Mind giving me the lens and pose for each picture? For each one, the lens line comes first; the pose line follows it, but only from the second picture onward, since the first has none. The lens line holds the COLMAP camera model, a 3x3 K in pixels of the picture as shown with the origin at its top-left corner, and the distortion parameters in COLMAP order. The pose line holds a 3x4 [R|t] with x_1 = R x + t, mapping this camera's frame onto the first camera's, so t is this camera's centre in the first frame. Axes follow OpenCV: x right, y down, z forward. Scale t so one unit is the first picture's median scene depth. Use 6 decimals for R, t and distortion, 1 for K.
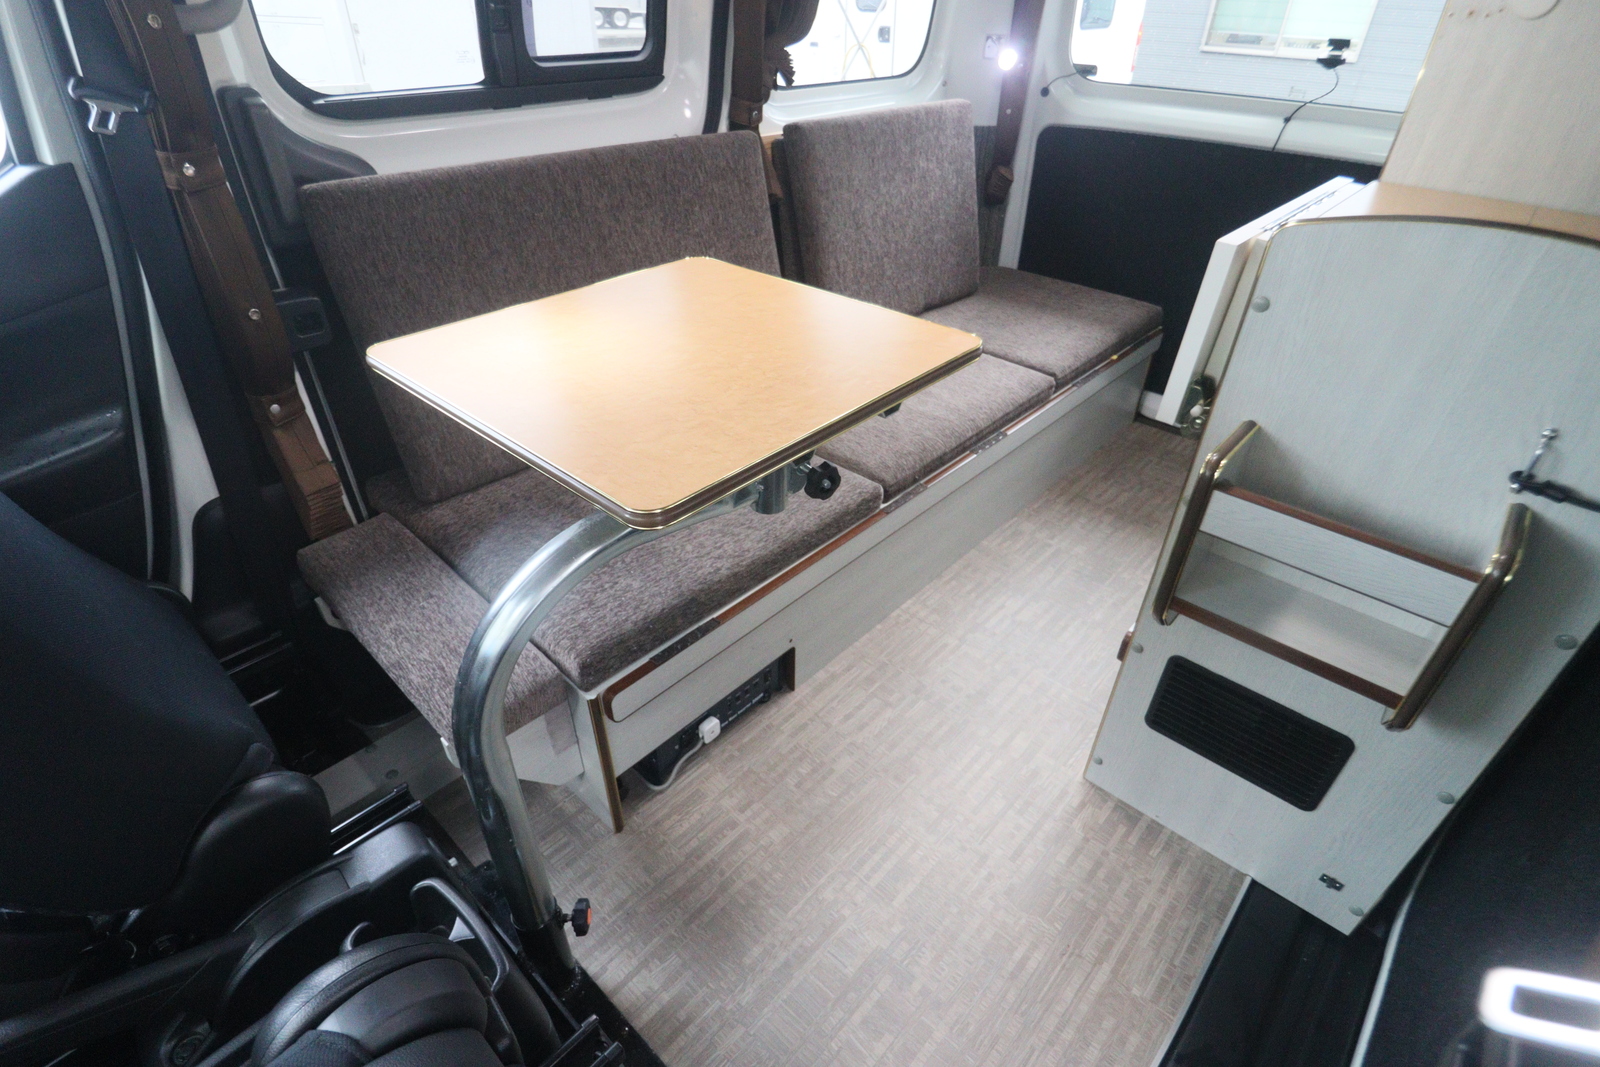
lens RADIAL K [[803.3, 0, 799.6], [0, 803.3, 550.4], [0, 0, 1]] dist [0.012361, -0.013068]
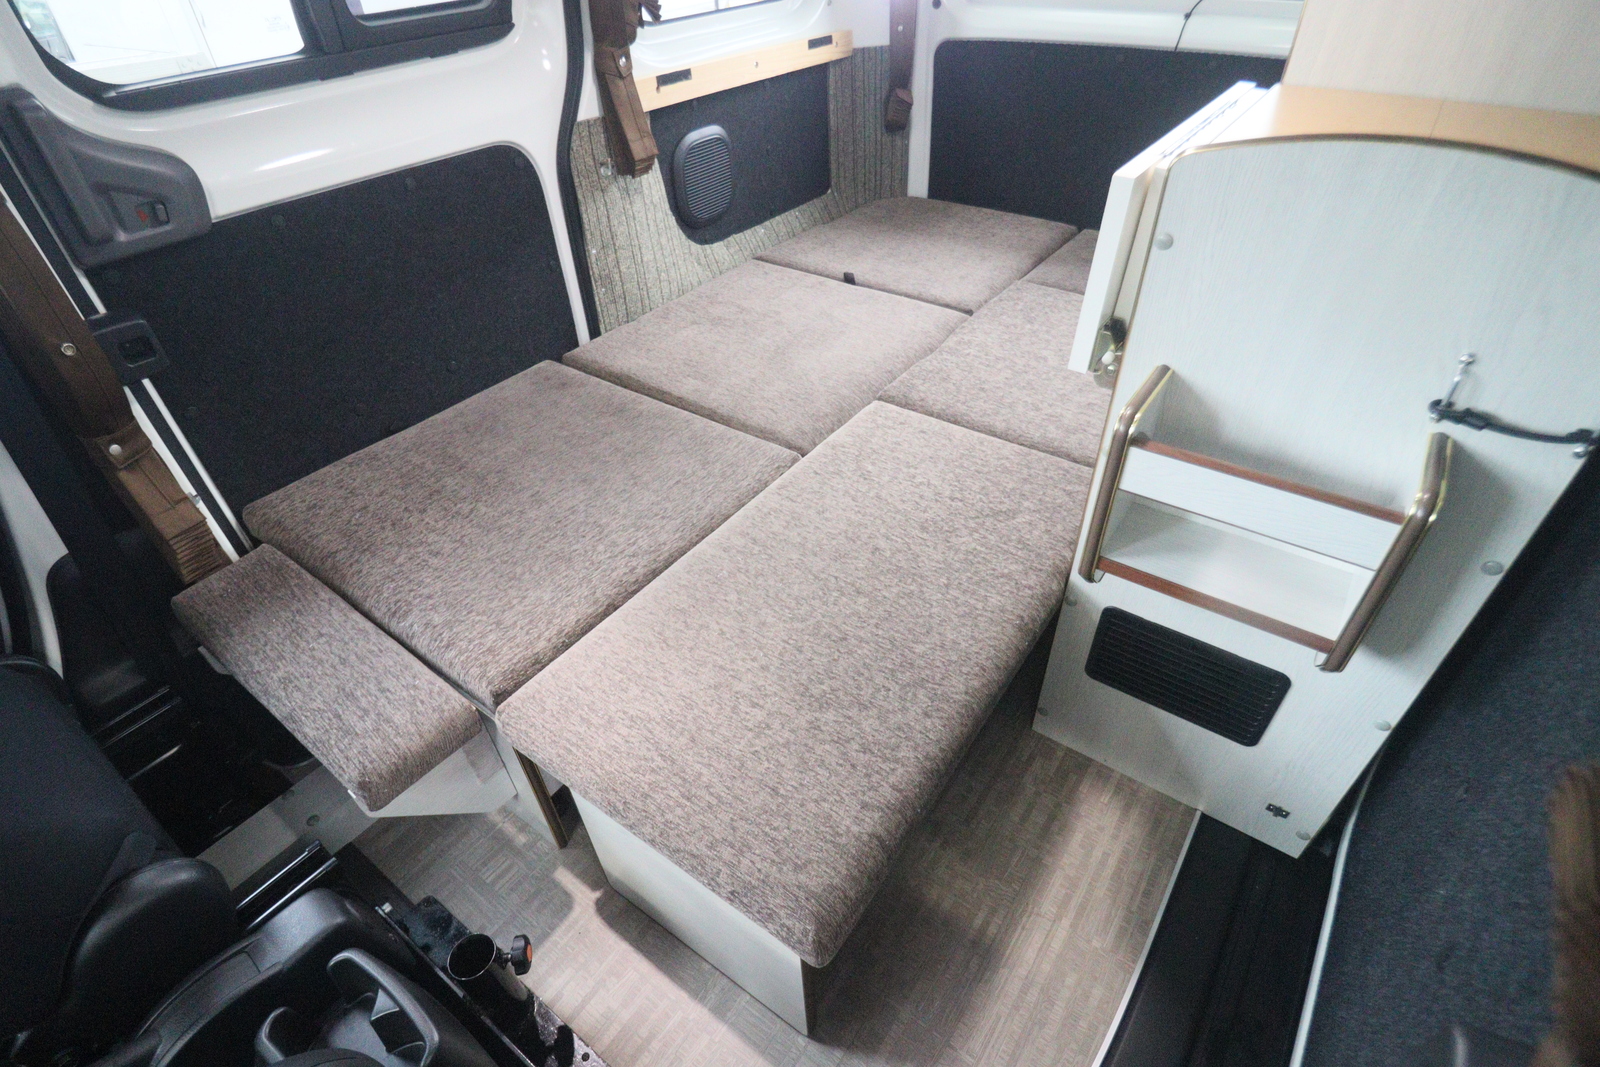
lens RADIAL K [[803.3, 0, 795.8], [0, 803.3, 551.7], [0, 0, 1]] dist [0.012361, -0.013068]
pose [[0.992674, -0.111441, 0.046682, 0.048934], [0.107543, 0.991054, 0.079031, -0.050857], [-0.055072, -0.073432, 0.995779, 0.051622]]
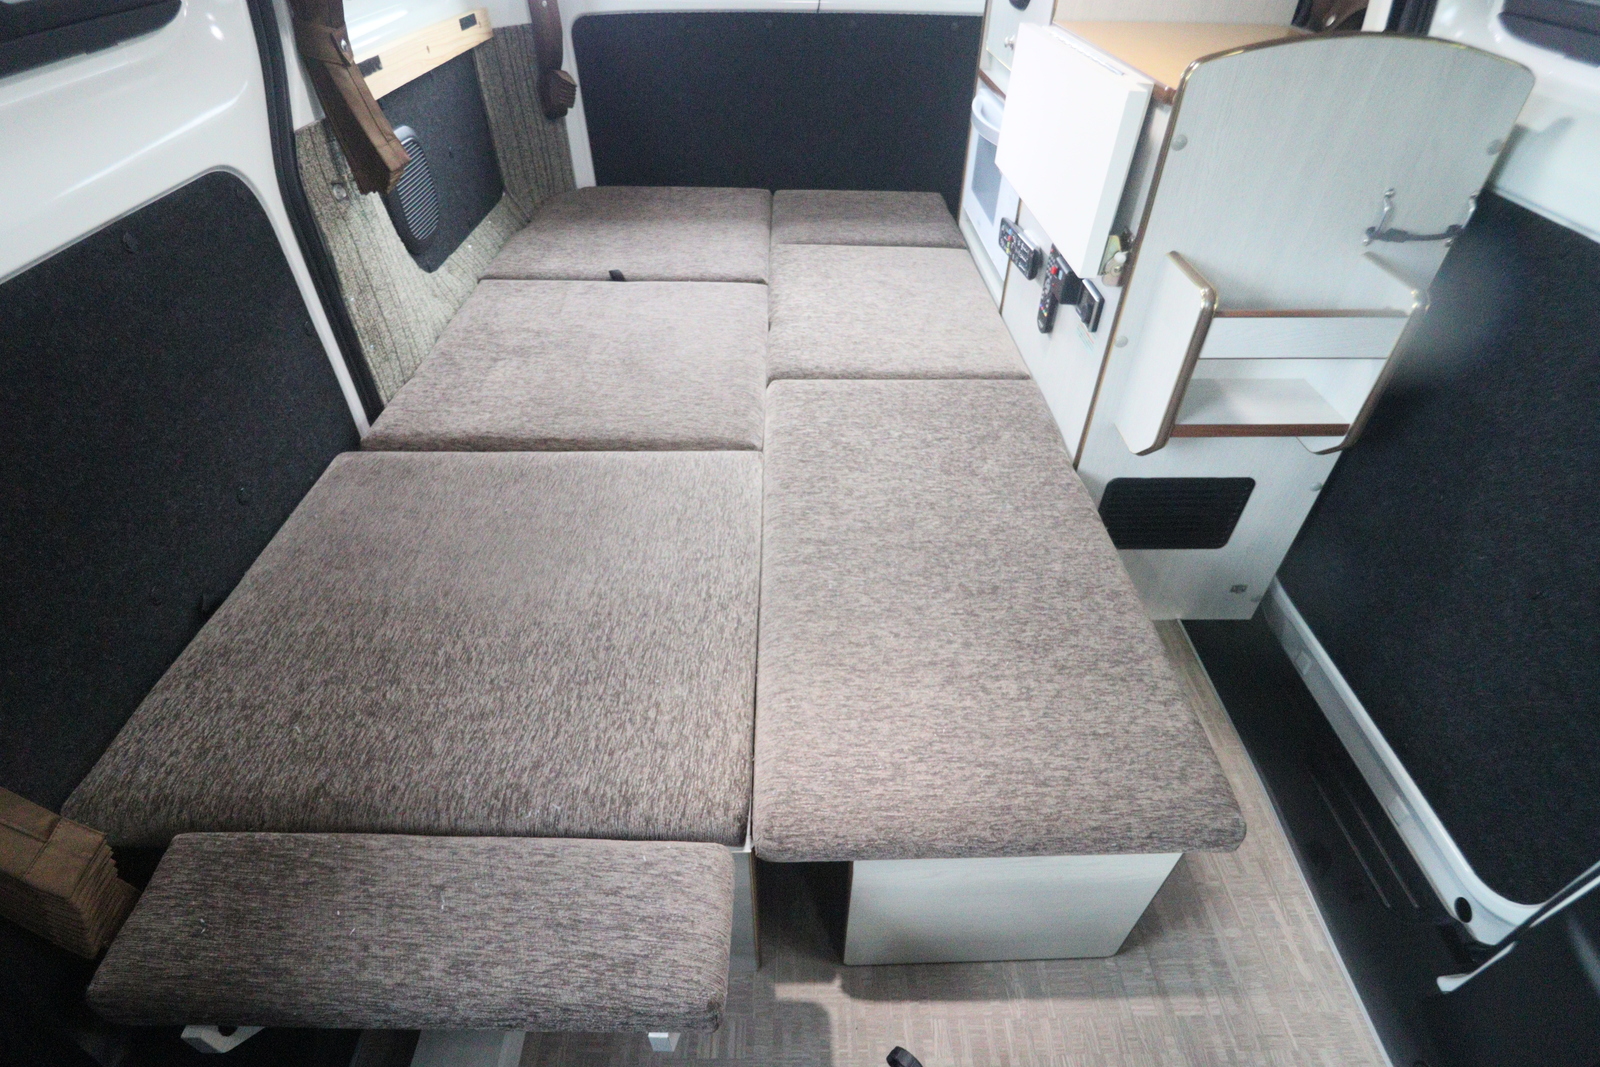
lens RADIAL K [[803.3, 0, 800.0], [0, 803.3, 551.8], [0, 0, 1]] dist [0.012361, -0.013068]
pose [[0.721832, -0.458724, 0.518199, -0.453733], [0.404748, 0.887181, 0.221558, -0.194989], [-0.561371, 0.049812, 0.826064, 0.306770]]
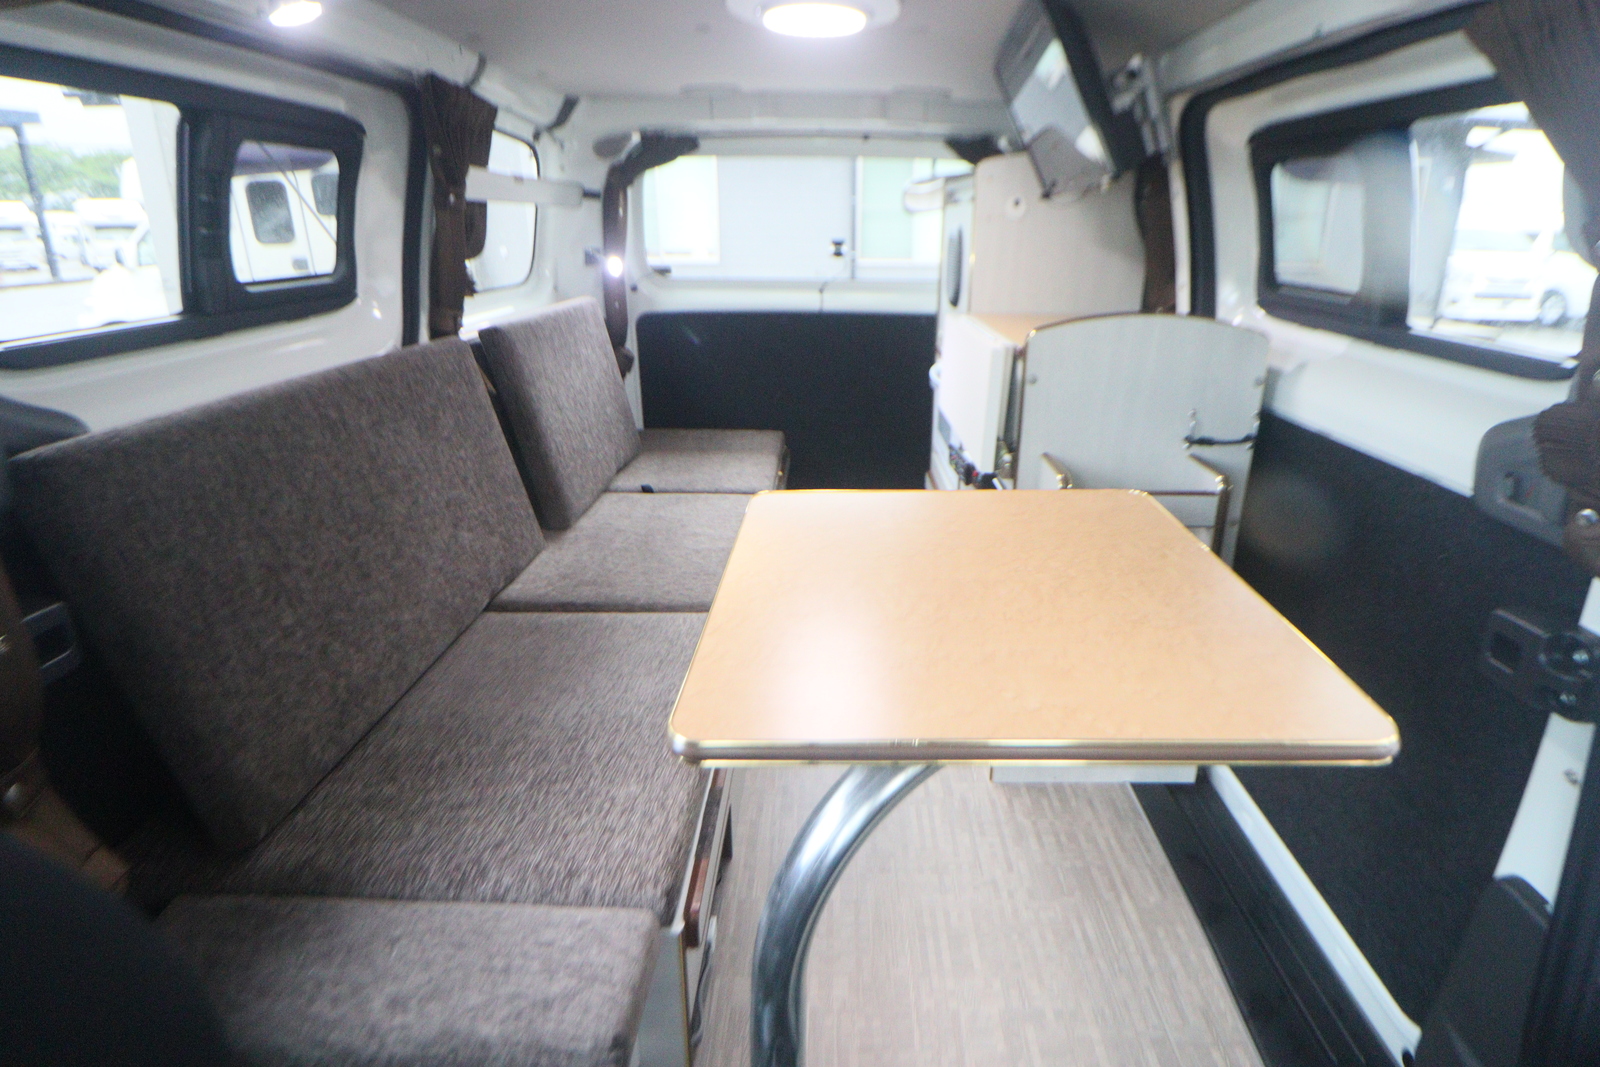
lens RADIAL K [[803.3, 0, 850.2], [0, 803.3, 451.2], [0, 0, 1]] dist [0.012361, -0.013068]
pose [[0.726329, -0.202247, 0.656919, -0.537150], [0.402320, 0.900001, -0.167743, -0.045452], [-0.557301, 0.386128, 0.735065, 0.077506]]
